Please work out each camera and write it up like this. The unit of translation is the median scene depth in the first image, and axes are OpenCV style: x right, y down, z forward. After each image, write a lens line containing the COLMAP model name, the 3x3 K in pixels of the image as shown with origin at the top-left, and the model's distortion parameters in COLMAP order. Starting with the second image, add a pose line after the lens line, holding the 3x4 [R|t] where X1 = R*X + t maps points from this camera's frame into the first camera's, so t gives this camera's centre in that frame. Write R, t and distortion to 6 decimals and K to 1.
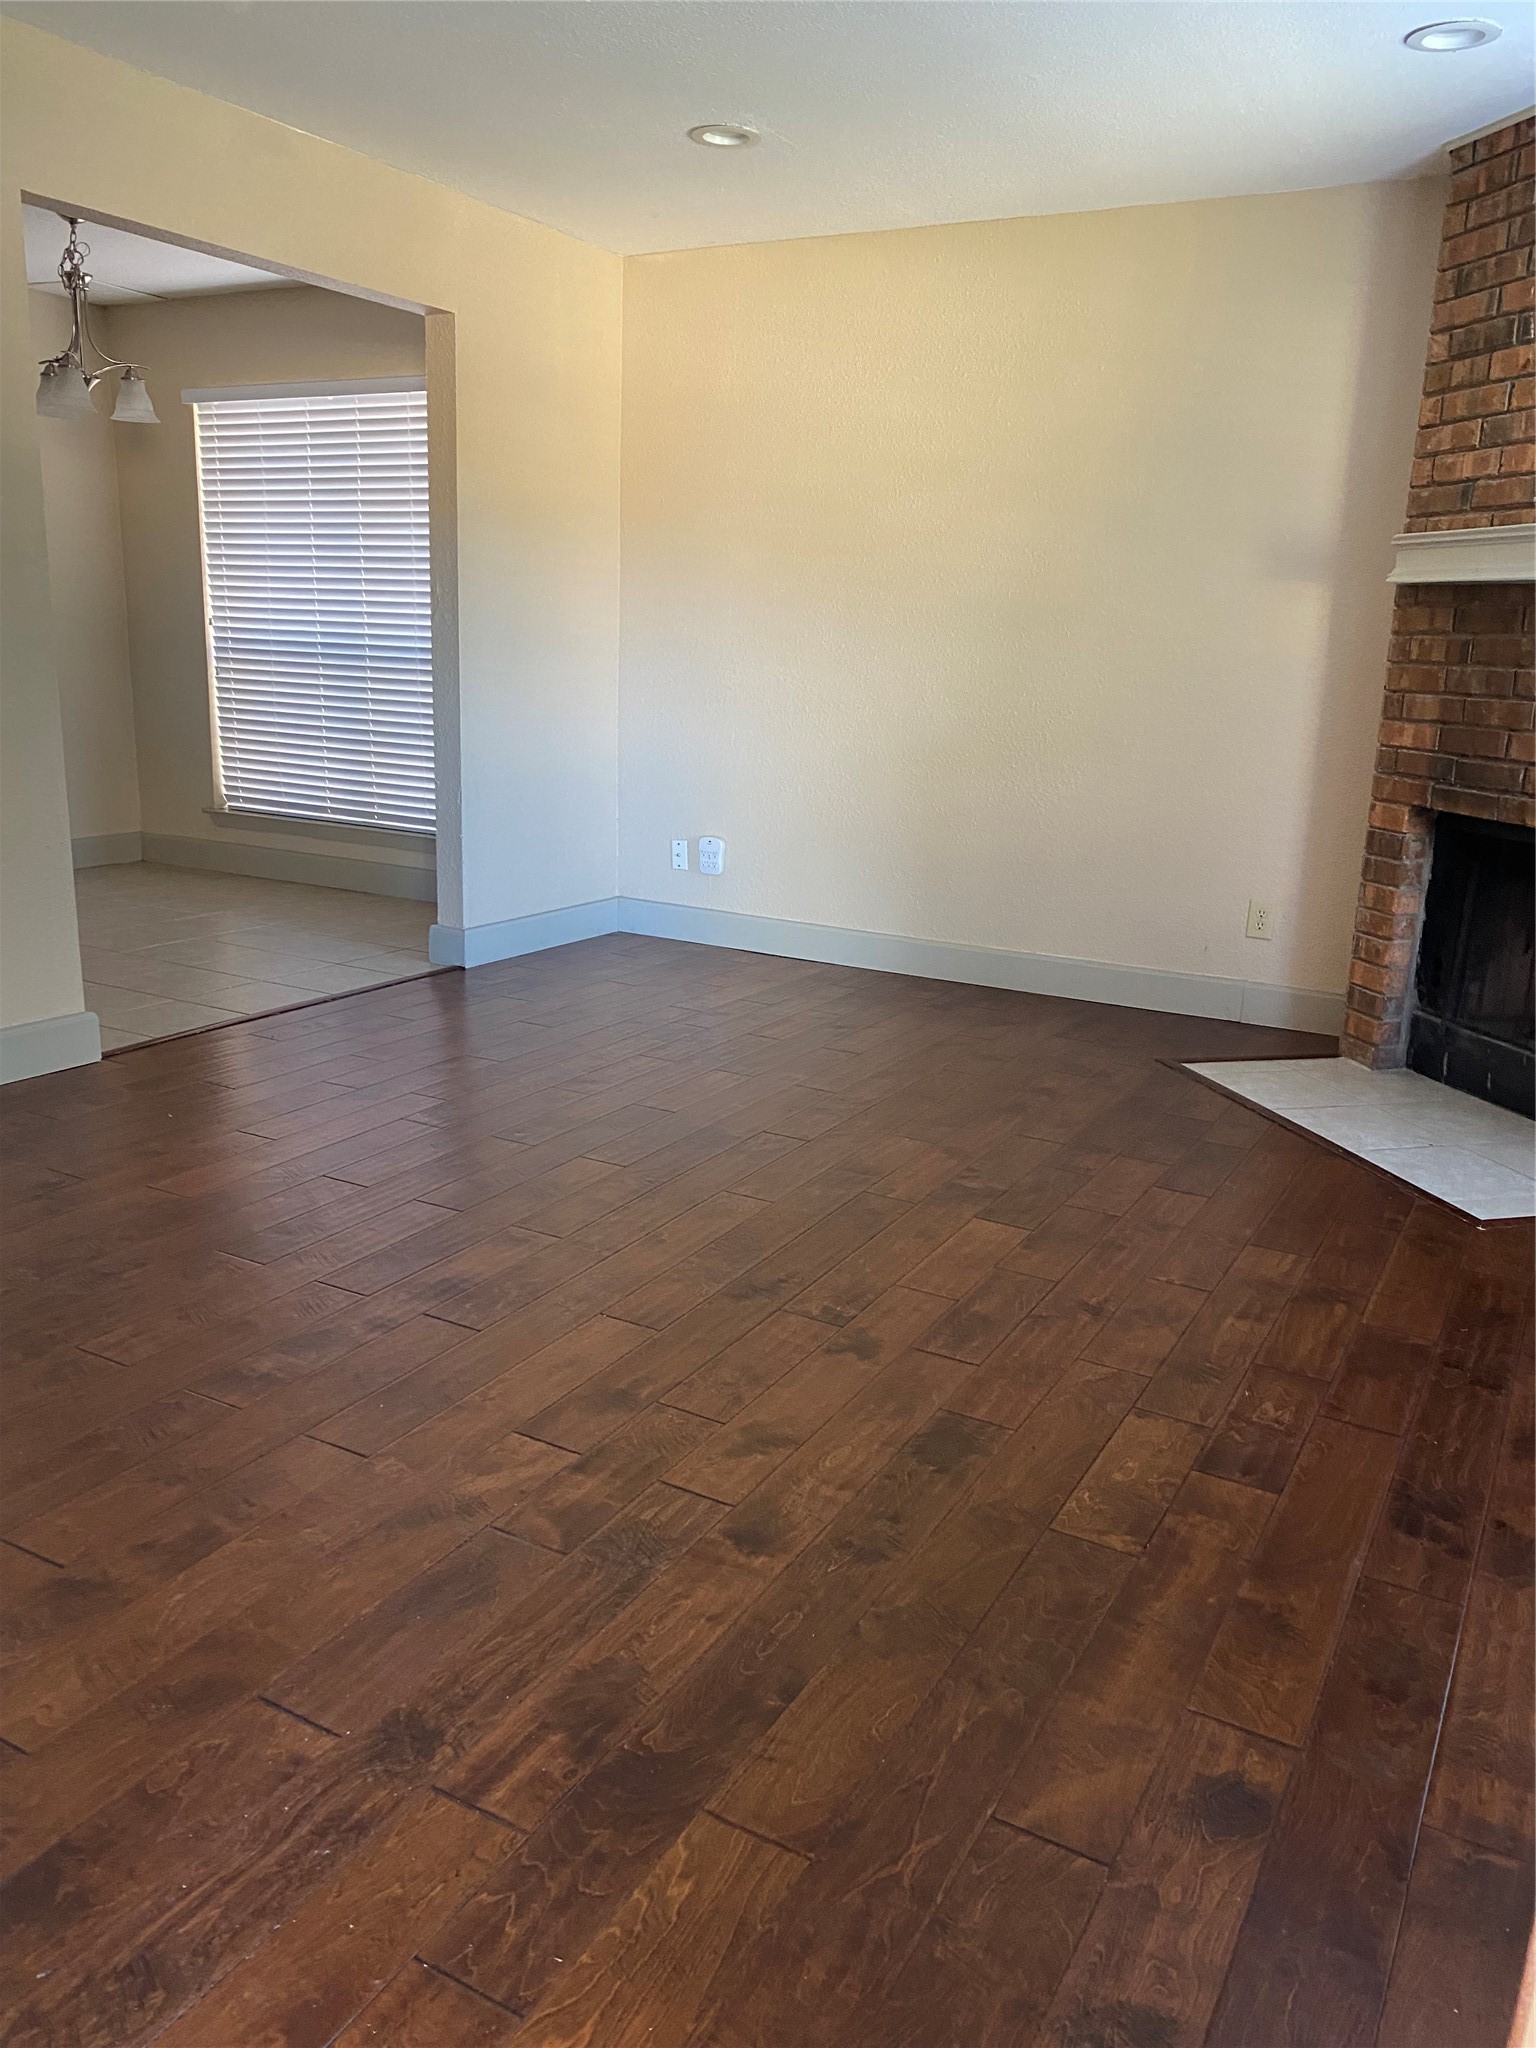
lens RADIAL K [[1578.0, 0, 768.0], [0, 1578.0, 1024.0], [0, 0, 1]] dist [-0.002333, -0.004323]
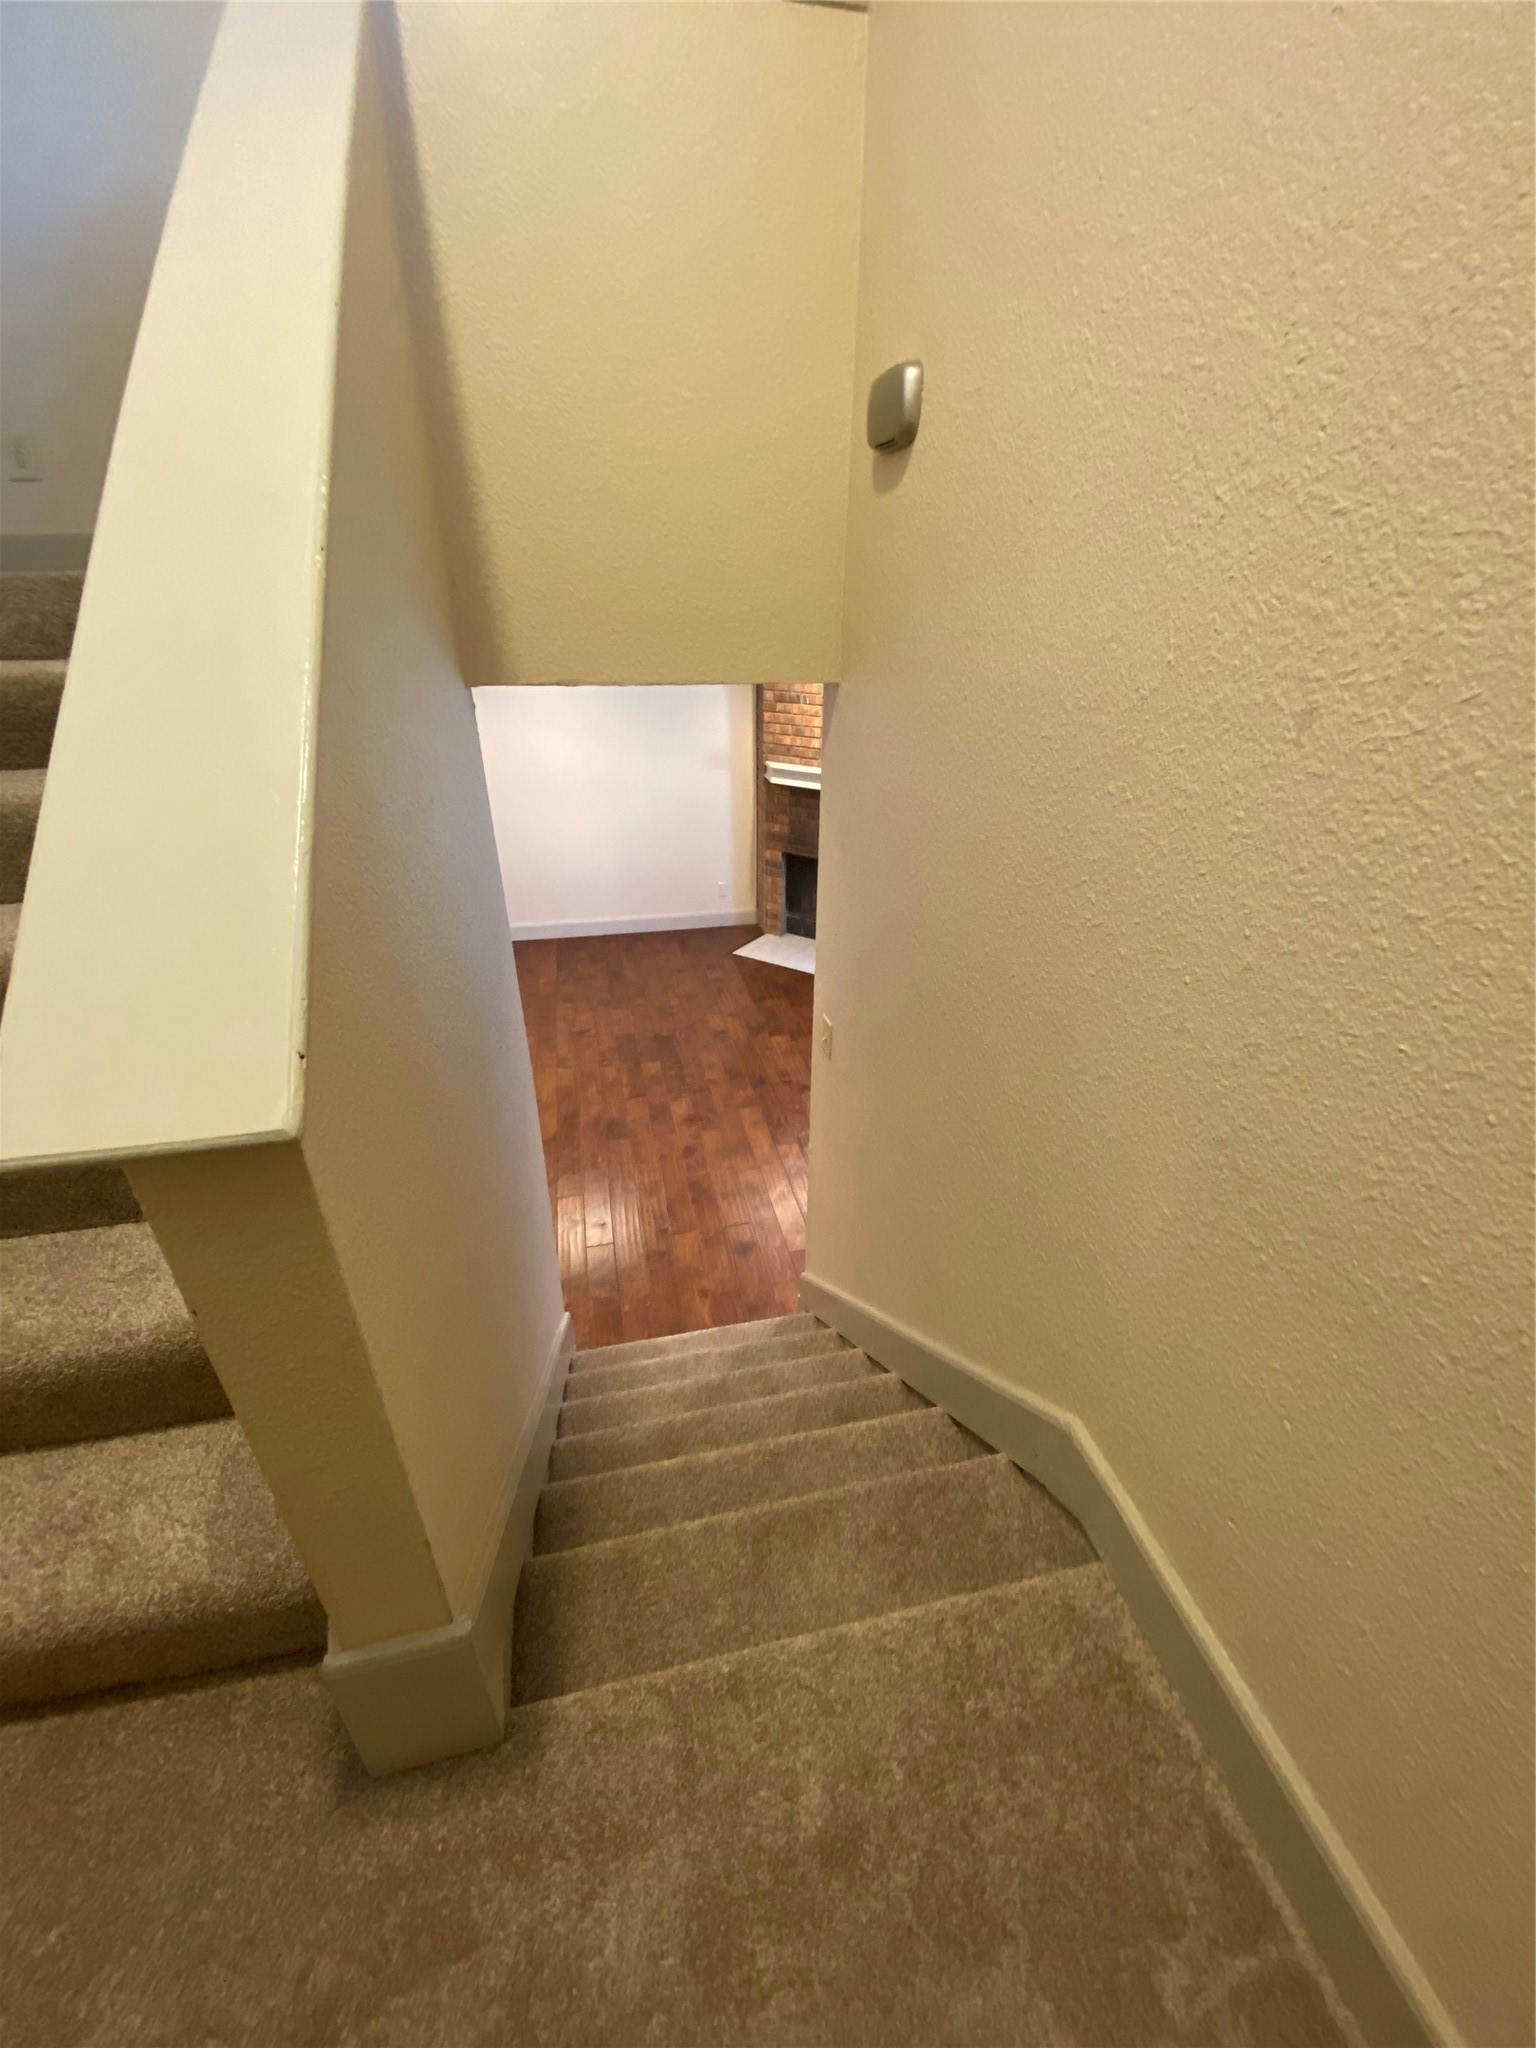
lens RADIAL K [[813.8, 0, 768.0], [0, 813.8, 1024.0], [0, 0, 1]] dist [0.000726, 0.000008]
pose [[0.740288, -0.335758, 0.582444, -0.647084], [0.184404, 0.934540, 0.304351, -0.317708], [-0.646506, -0.117903, 0.753744, -0.199147]]
